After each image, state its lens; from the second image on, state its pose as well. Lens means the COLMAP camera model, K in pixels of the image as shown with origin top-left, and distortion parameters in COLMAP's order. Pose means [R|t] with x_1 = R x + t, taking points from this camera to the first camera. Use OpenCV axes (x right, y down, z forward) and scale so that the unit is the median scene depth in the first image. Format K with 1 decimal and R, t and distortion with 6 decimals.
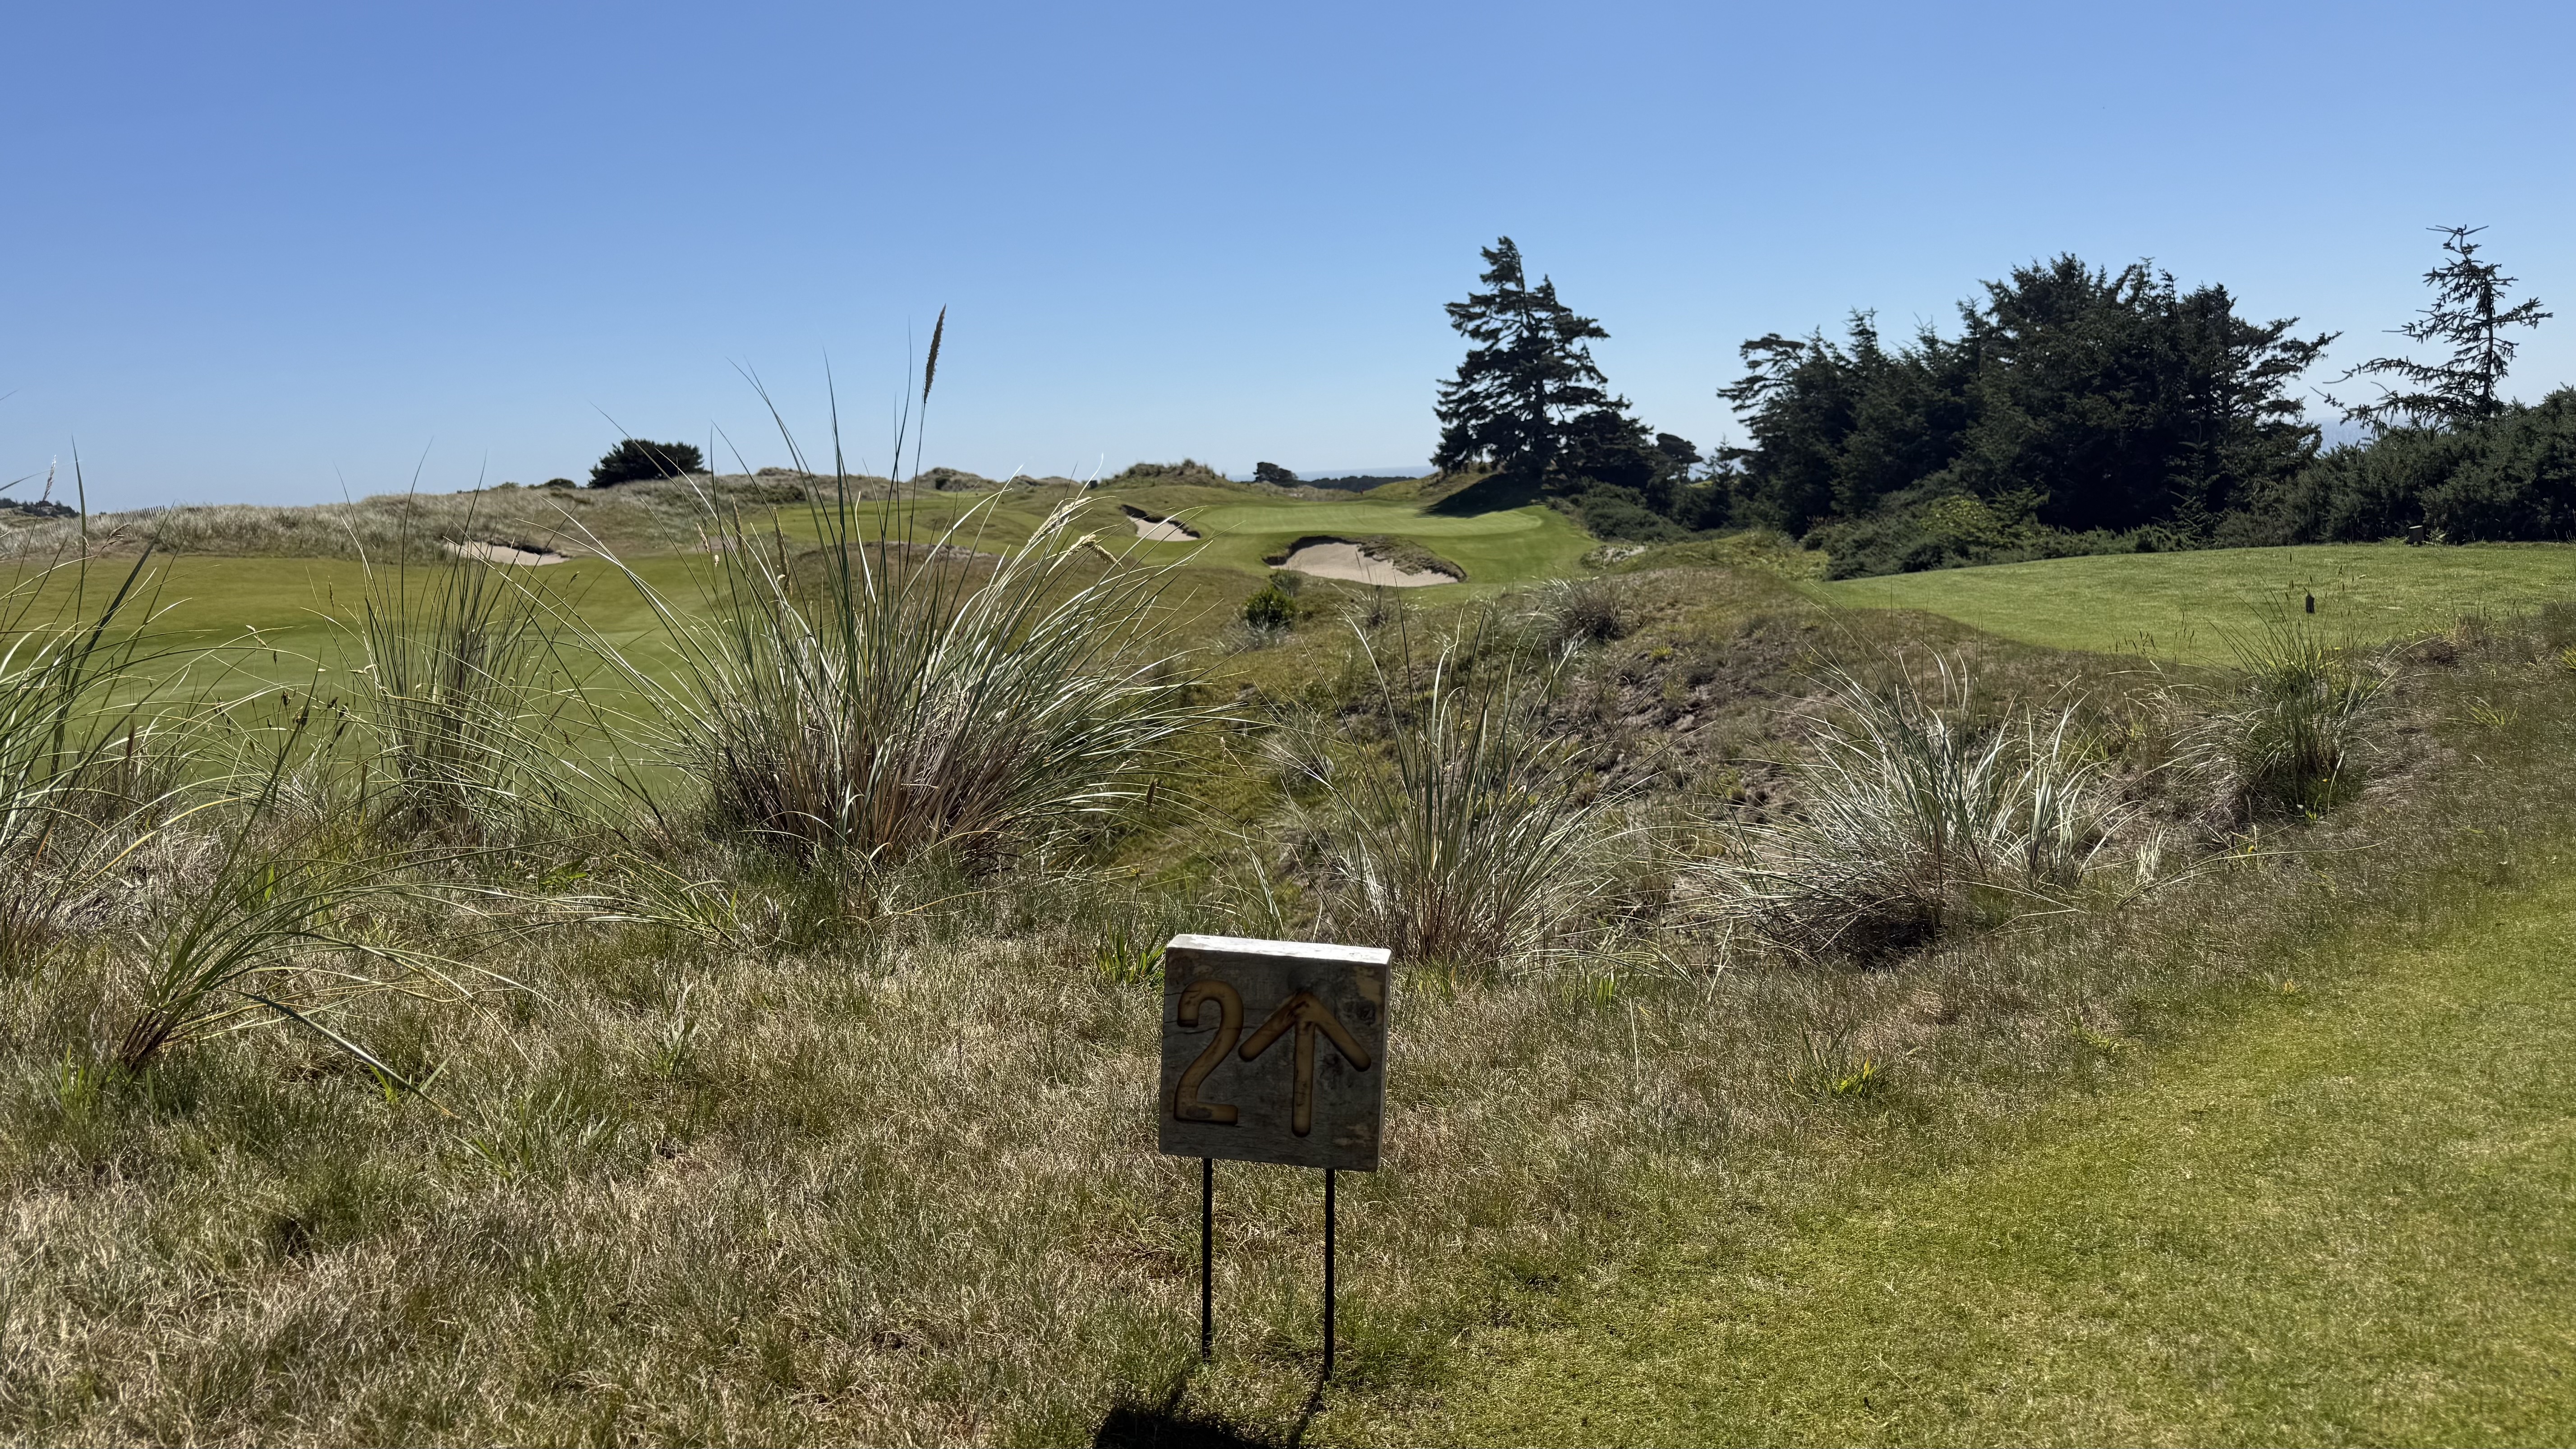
lens RADIAL K [[1739.8, 0, 1288.0], [0, 1739.8, 724.5], [0, 0, 1]] dist [0.062715, -0.110626]
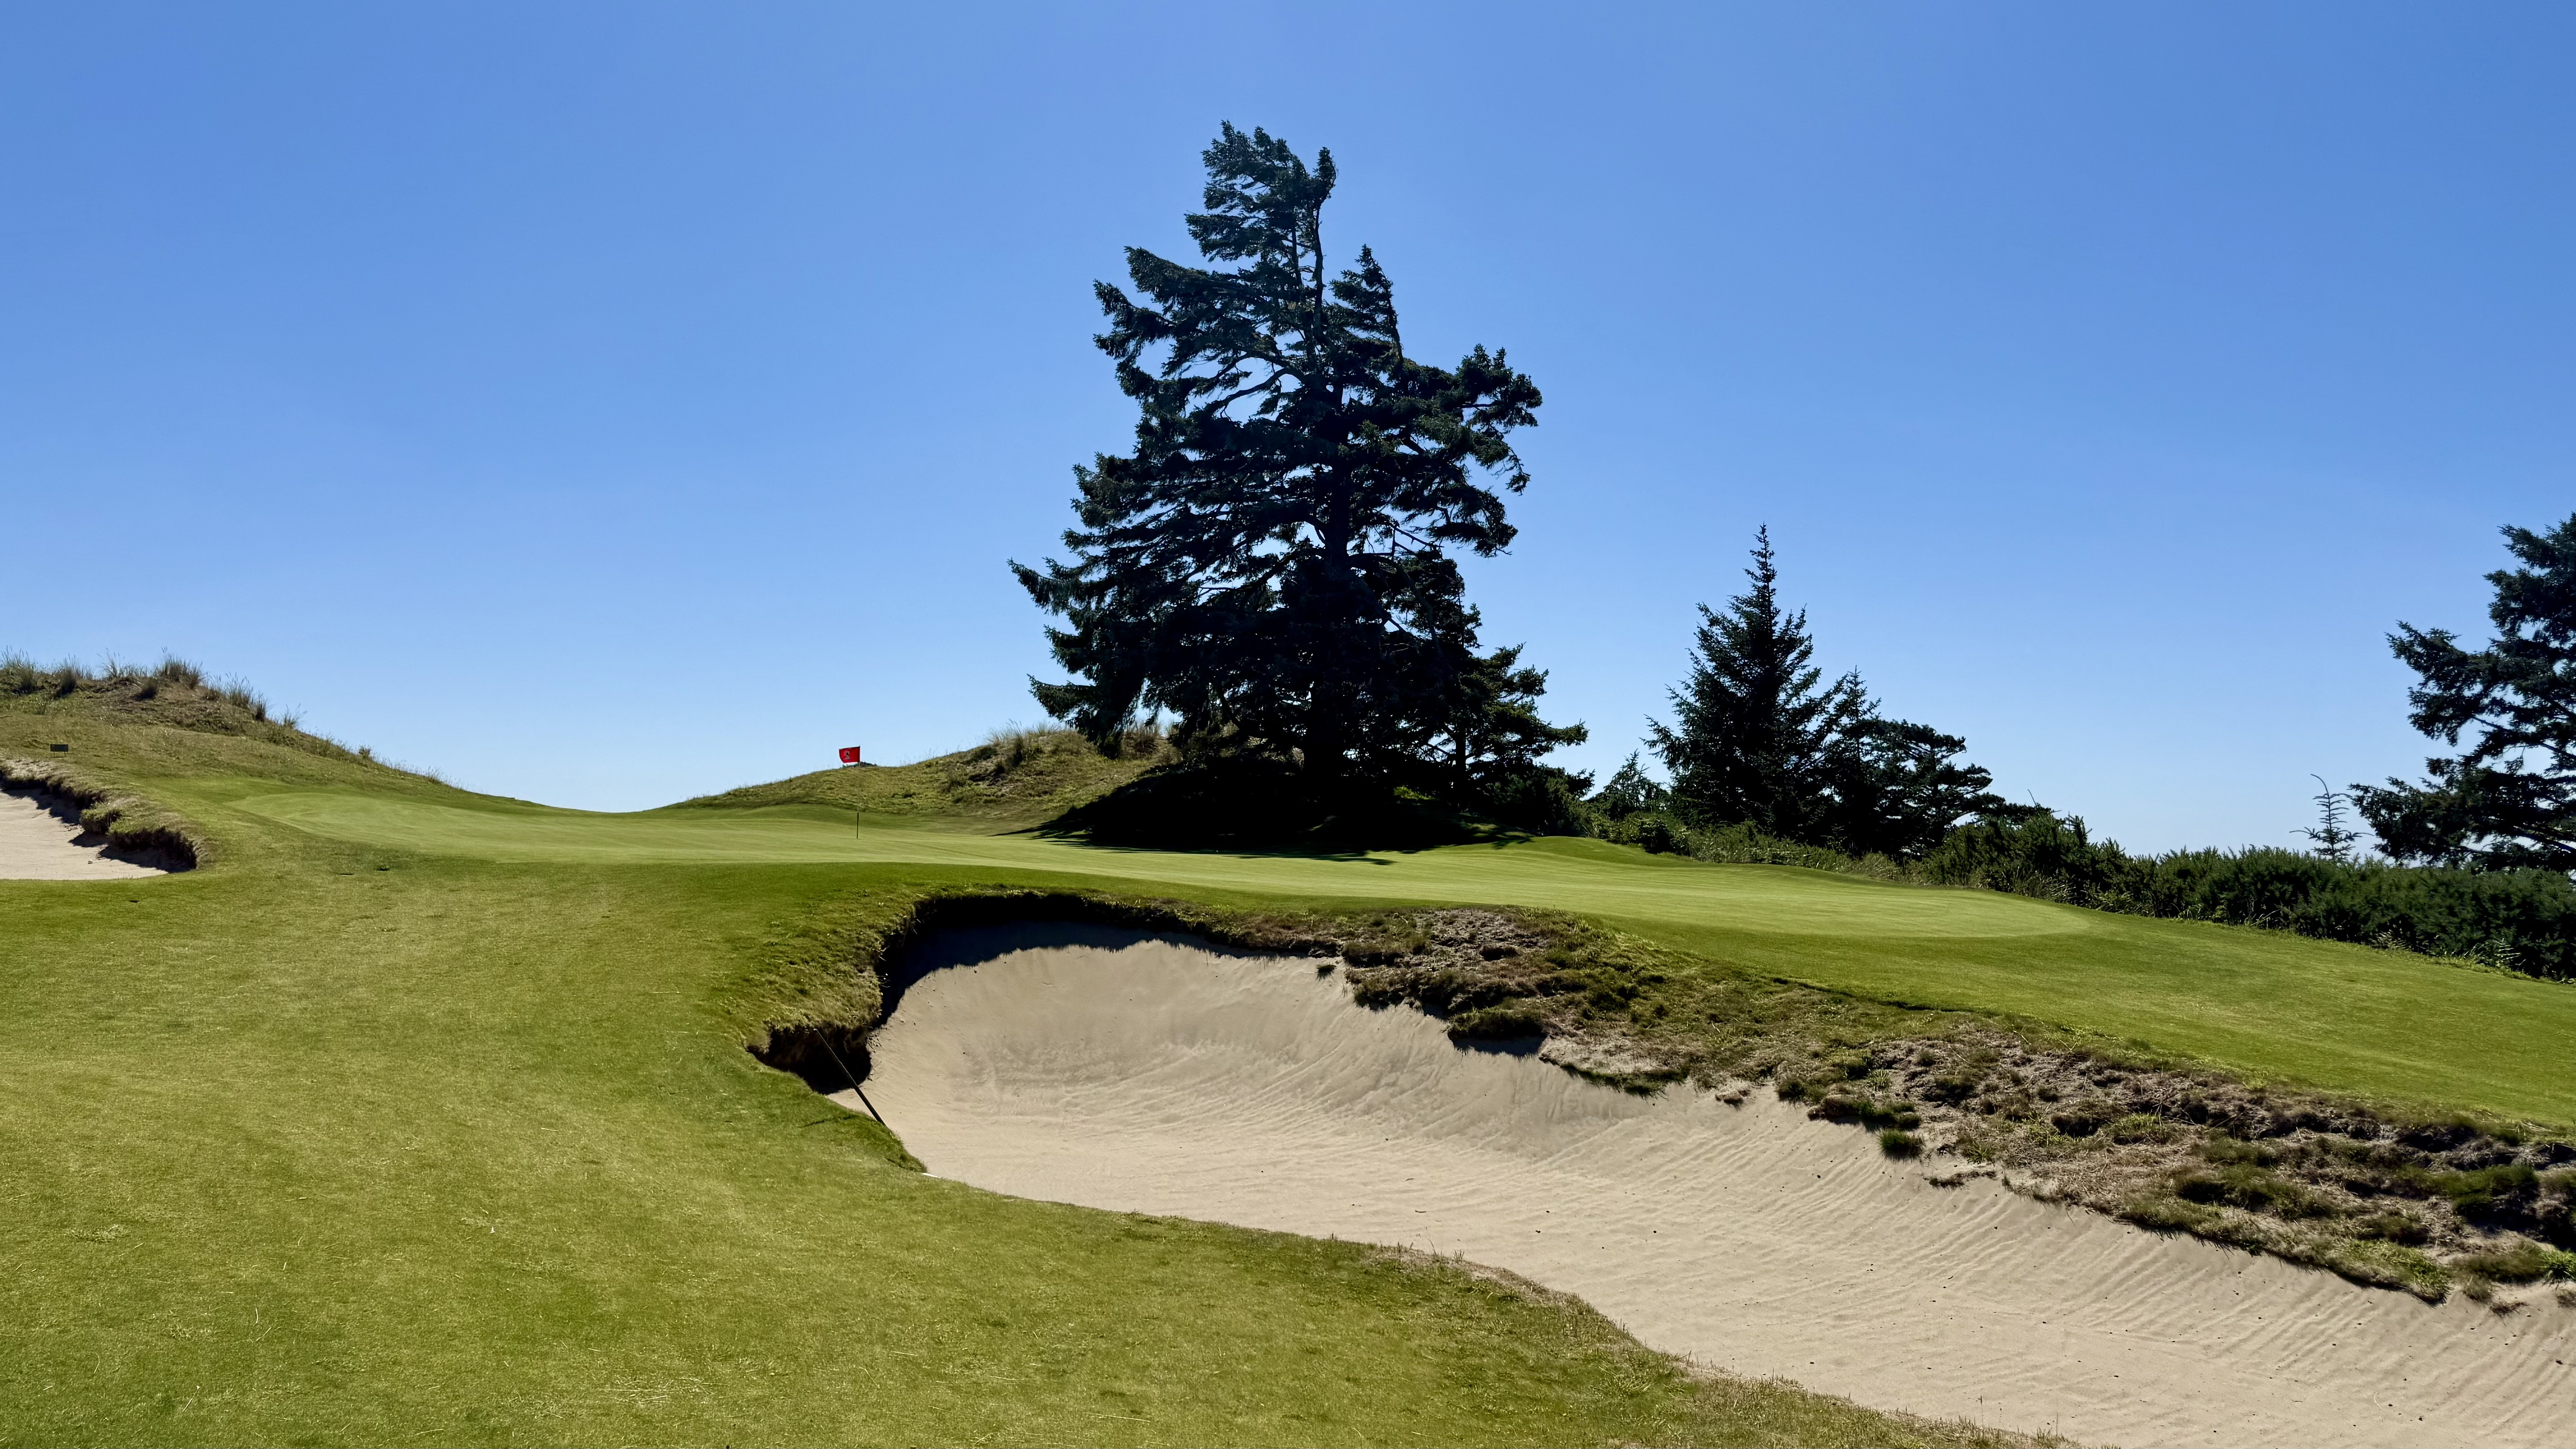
lens RADIAL K [[1739.8, 0, 1288.0], [0, 1739.8, 724.5], [0, 0, 1]] dist [0.062715, -0.110626]
pose [[0.872698, 0.102214, 0.477442, -0.035332], [0.007806, 0.974797, -0.222958, -0.072639], [-0.488198, 0.198302, 0.849905, 0.701581]]
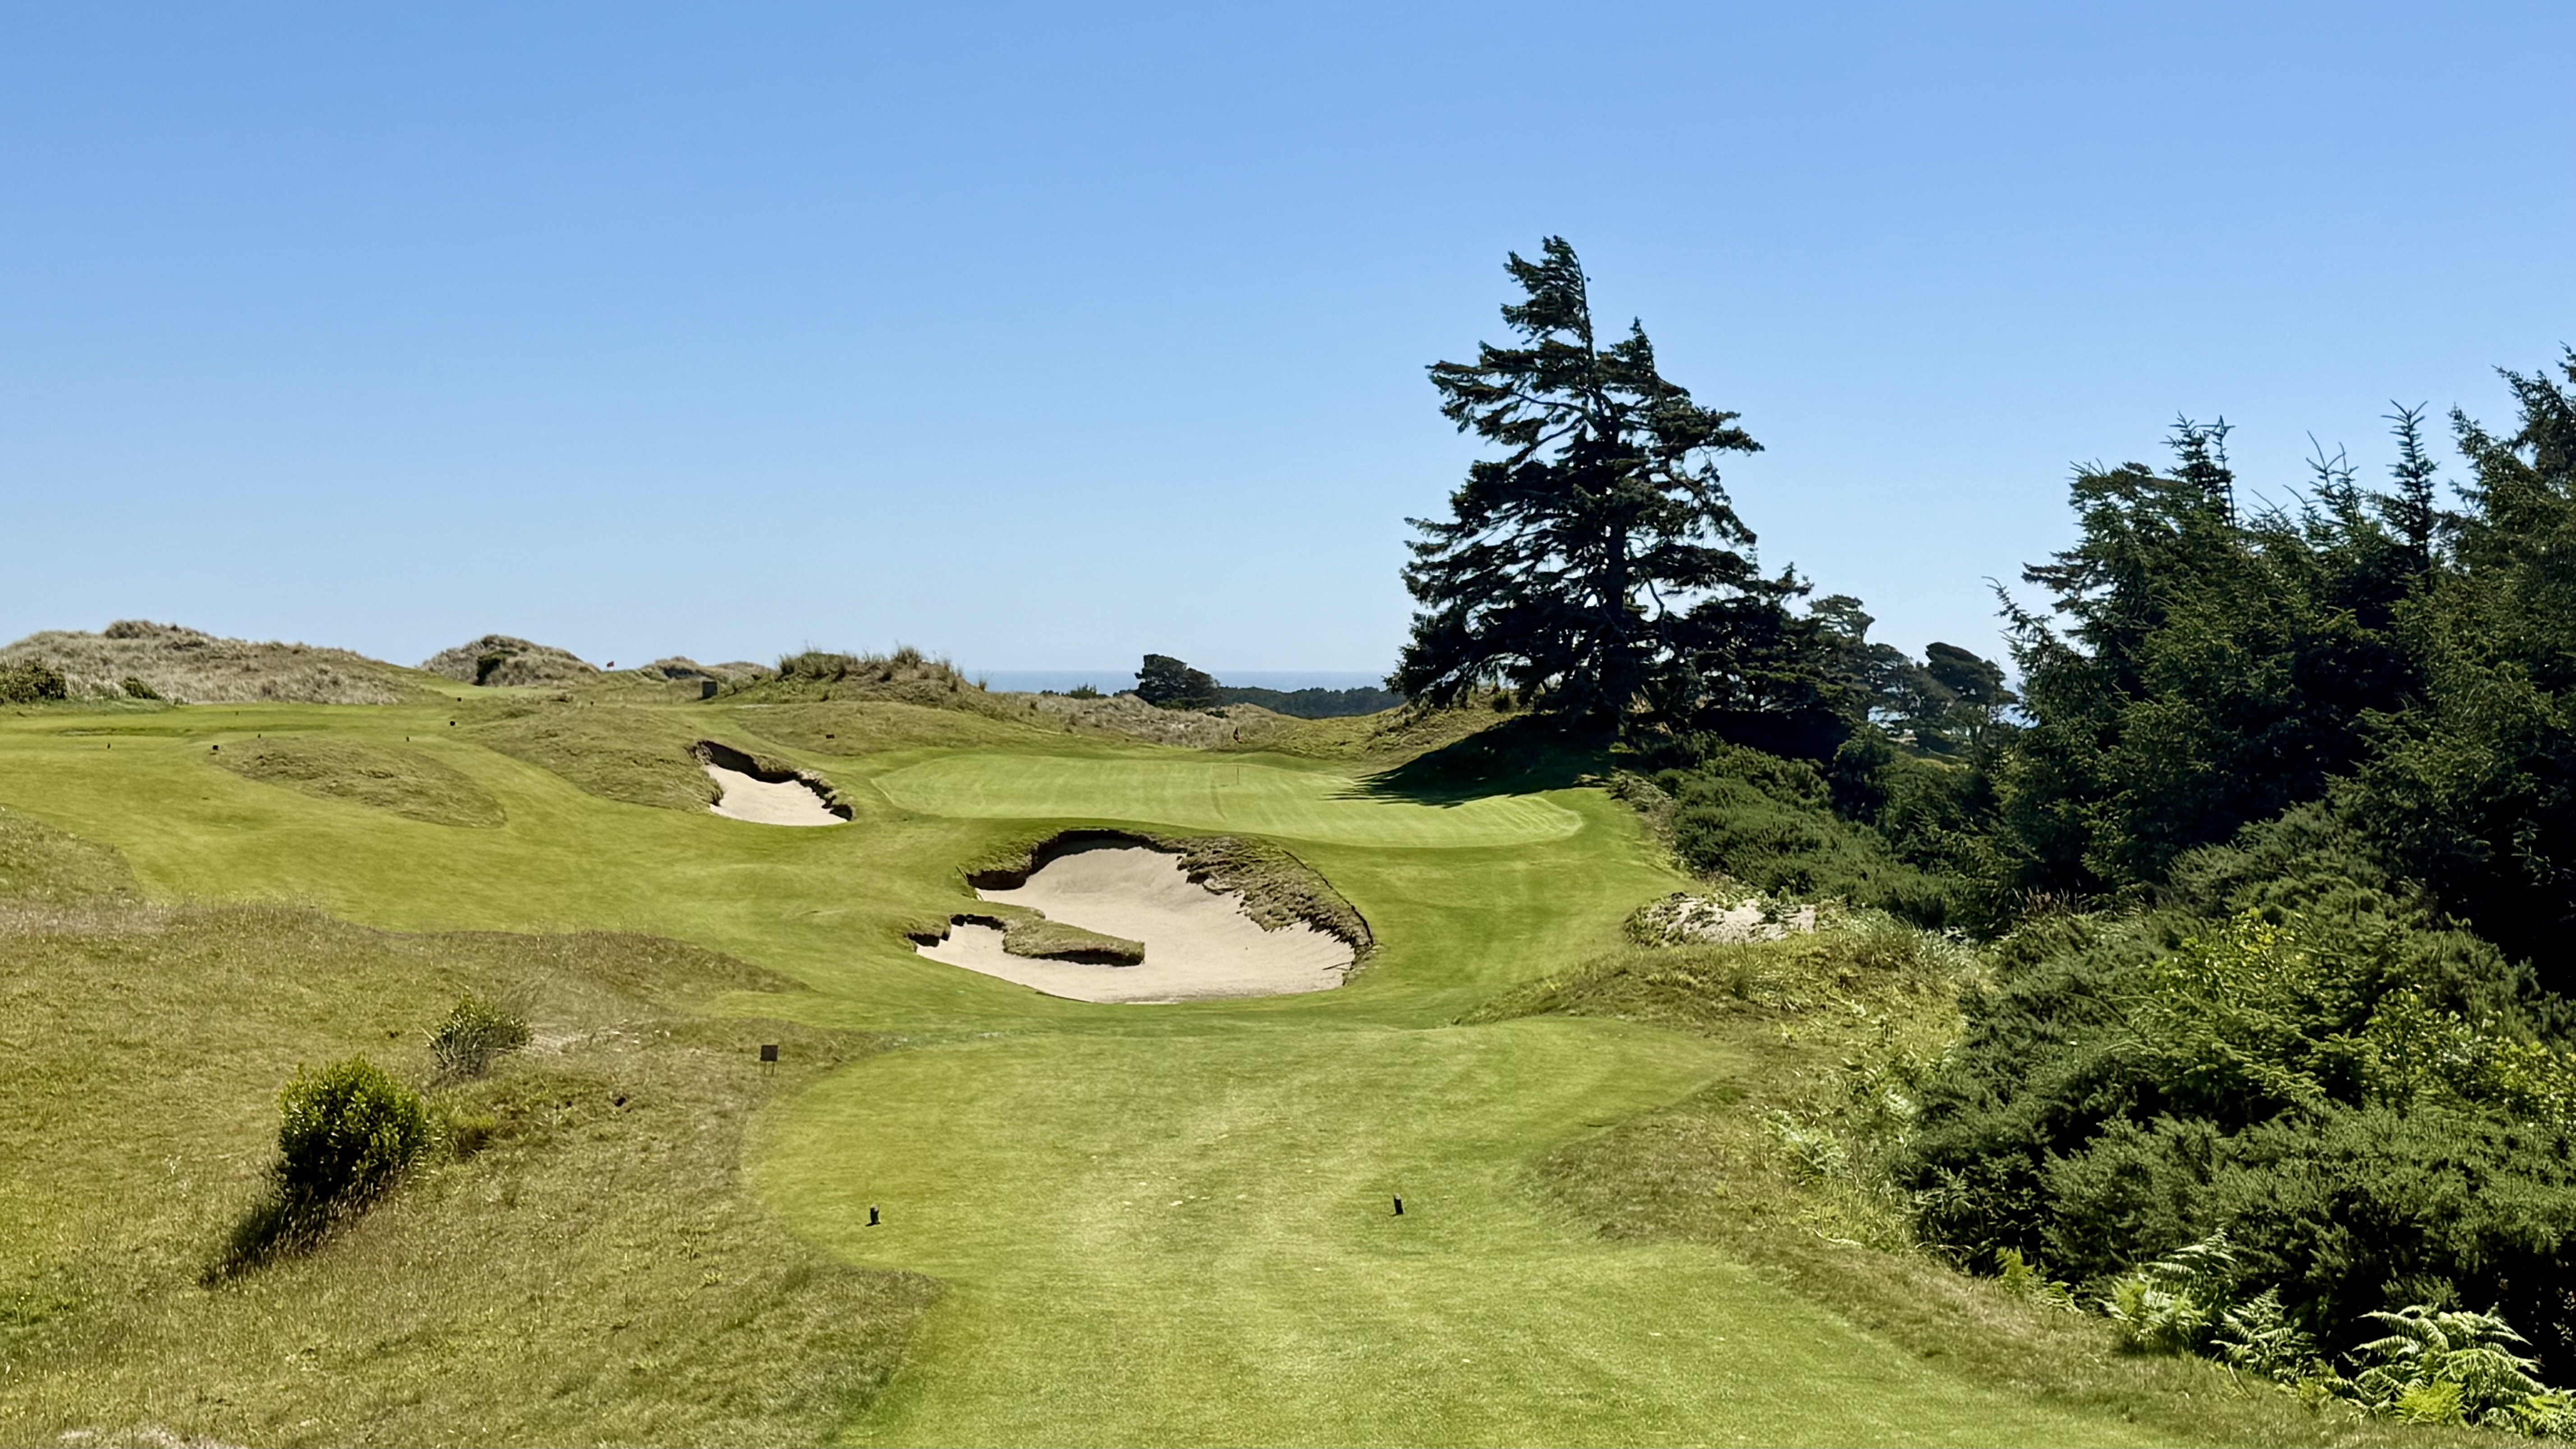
lens RADIAL K [[3373.2, 0, 1323.2], [0, 3373.2, 724.7], [0, 0, 1]] dist [-0.002111, 1.195663]
pose [[0.998449, 0.053707, 0.014652, 0.052327], [-0.051399, 0.990445, -0.127969, -0.020063], [-0.021385, 0.127018, 0.991670, 0.082650]]
